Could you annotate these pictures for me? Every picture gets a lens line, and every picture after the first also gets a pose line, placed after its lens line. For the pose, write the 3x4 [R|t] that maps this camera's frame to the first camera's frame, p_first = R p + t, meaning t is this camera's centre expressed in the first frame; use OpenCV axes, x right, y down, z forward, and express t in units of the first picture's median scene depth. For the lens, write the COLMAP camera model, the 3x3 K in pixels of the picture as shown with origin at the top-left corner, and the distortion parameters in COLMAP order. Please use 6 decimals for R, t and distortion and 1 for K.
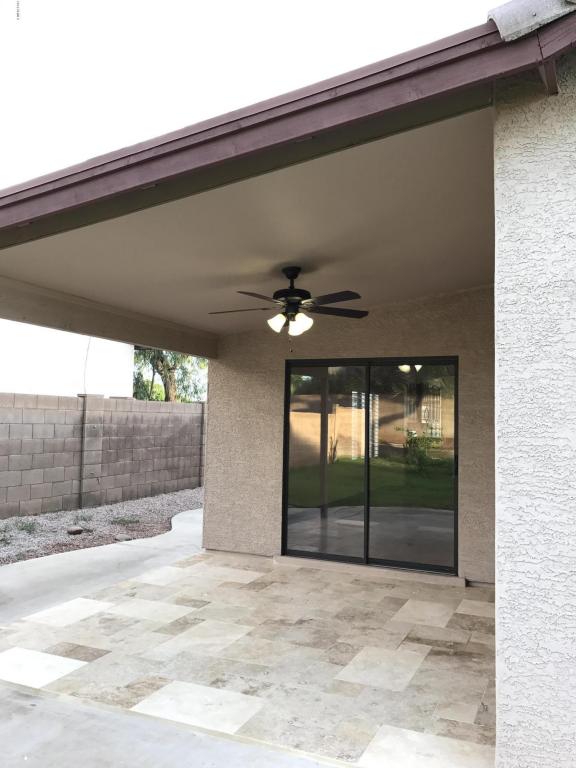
lens RADIAL K [[629.7, 0, 288.0], [0, 629.7, 384.0], [0, 0, 1]] dist [0.033084, -0.000083]
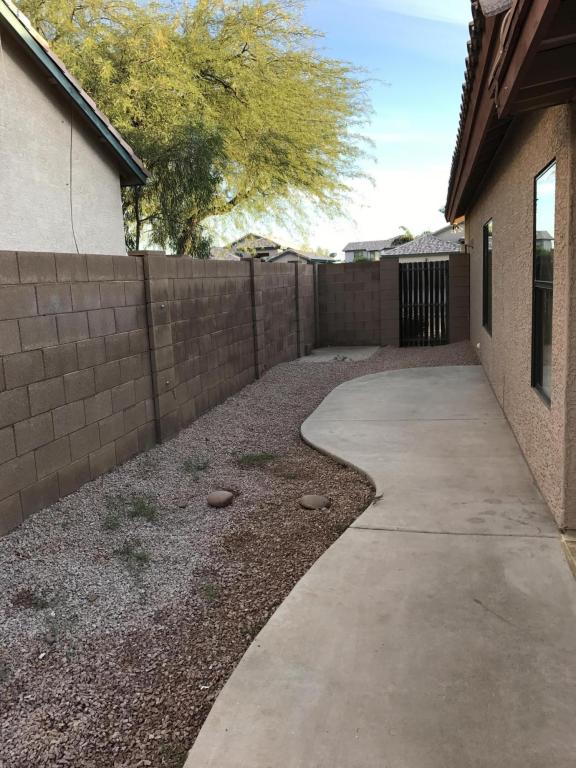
lens RADIAL K [[629.7, 0, 288.0], [0, 629.7, 384.0], [0, 0, 1]] dist [0.033084, -0.000083]
pose [[0.984051, -0.102111, 0.145657, -0.289377], [0.068283, 0.972937, 0.220750, 0.016359], [-0.164256, -0.207284, 0.964393, 0.407602]]
